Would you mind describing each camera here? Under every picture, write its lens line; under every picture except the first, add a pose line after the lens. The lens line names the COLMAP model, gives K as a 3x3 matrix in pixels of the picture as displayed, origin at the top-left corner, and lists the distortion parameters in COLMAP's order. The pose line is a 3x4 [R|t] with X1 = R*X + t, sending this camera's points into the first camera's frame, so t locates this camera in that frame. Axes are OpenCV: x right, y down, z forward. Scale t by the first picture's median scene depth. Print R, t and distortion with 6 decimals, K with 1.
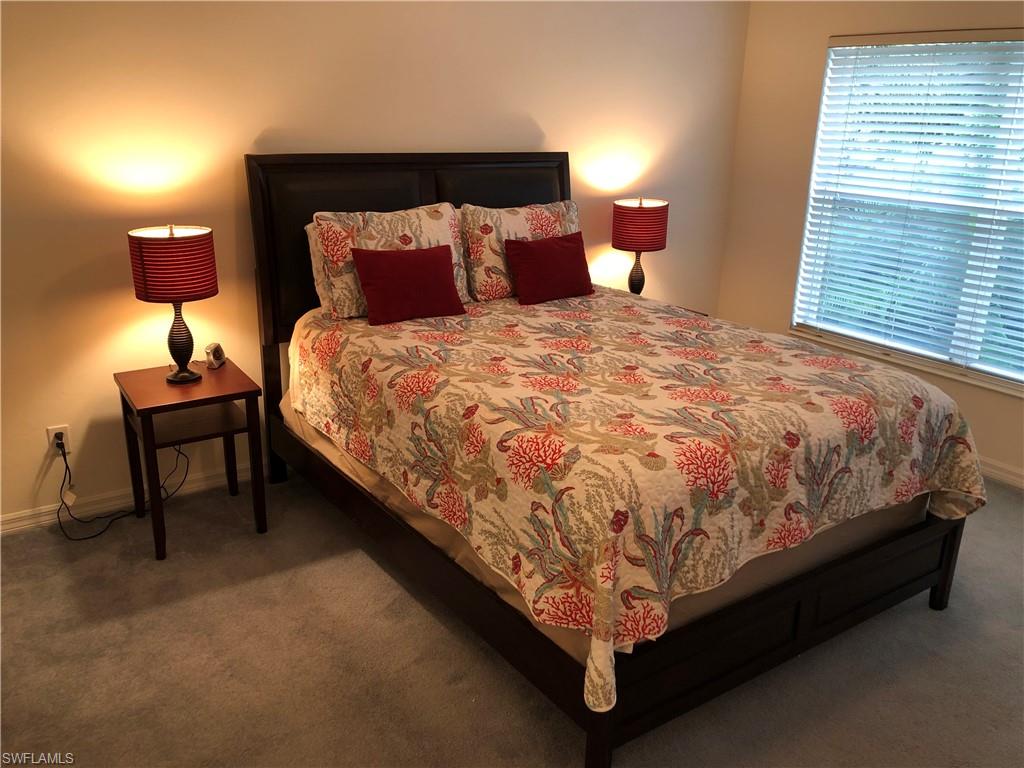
lens RADIAL K [[827.3, 0, 512.0], [0, 827.3, 384.0], [0, 0, 1]] dist [0.158880, 0.000714]
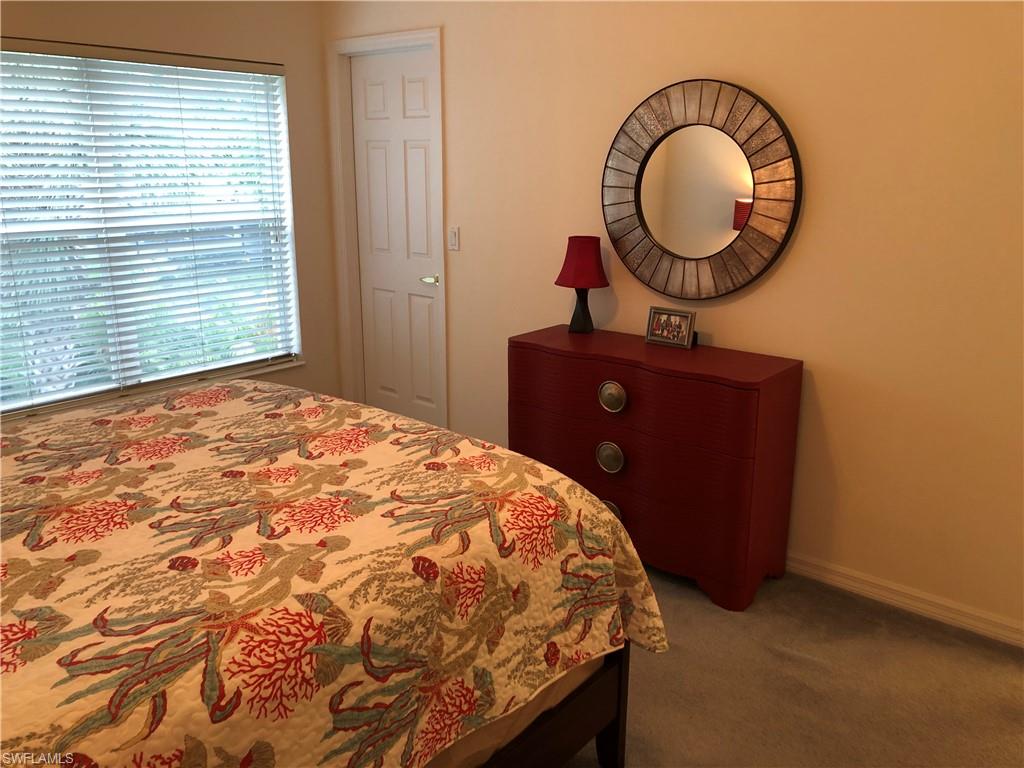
lens RADIAL K [[838.2, 0, 513.2], [0, 838.2, 377.1], [0, 0, 1]] dist [0.076450, -0.127377]
pose [[-0.255261, -0.271483, 0.927976, -0.575038], [0.302053, 0.889343, 0.343268, -0.274548], [-0.918480, 0.367921, -0.145012, 0.886840]]
